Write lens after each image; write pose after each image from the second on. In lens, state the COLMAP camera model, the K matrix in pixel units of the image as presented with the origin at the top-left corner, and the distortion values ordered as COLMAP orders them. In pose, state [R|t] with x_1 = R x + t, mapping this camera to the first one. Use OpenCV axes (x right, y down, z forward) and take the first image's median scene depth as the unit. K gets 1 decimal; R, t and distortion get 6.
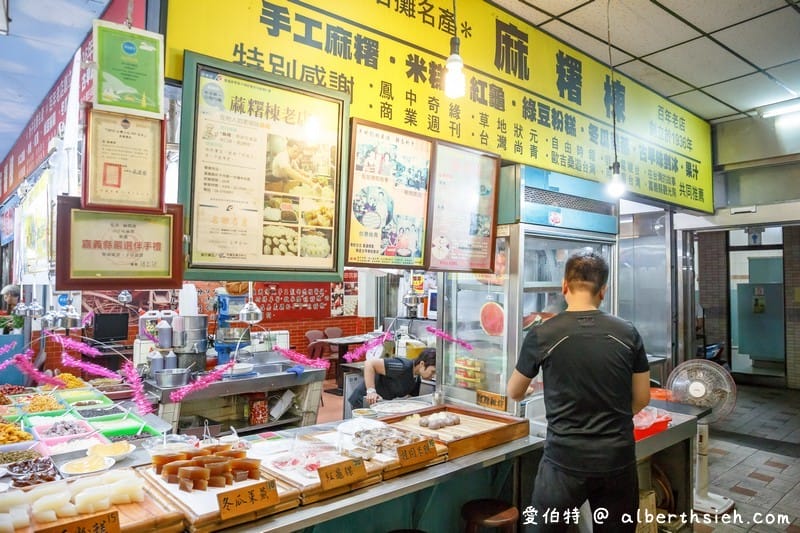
lens RADIAL K [[549.7, 0, 400.0], [0, 549.7, 266.5], [0, 0, 1]] dist [-0.125690, 0.104063]
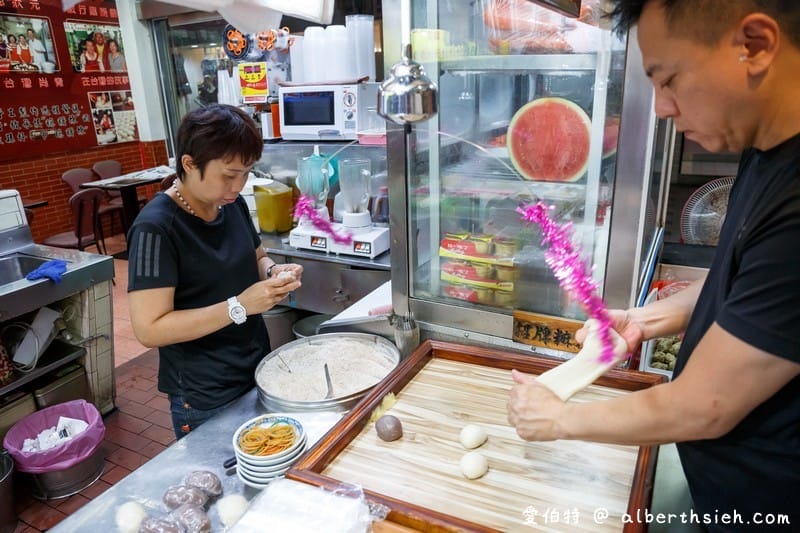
lens RADIAL K [[549.7, 0, 400.0], [0, 549.7, 266.5], [0, 0, 1]] dist [-0.125690, 0.104063]
pose [[0.925273, -0.163599, 0.342207, -0.031318], [0.035451, 0.935552, 0.351406, 0.013800], [-0.377642, -0.313014, 0.871440, 0.244477]]
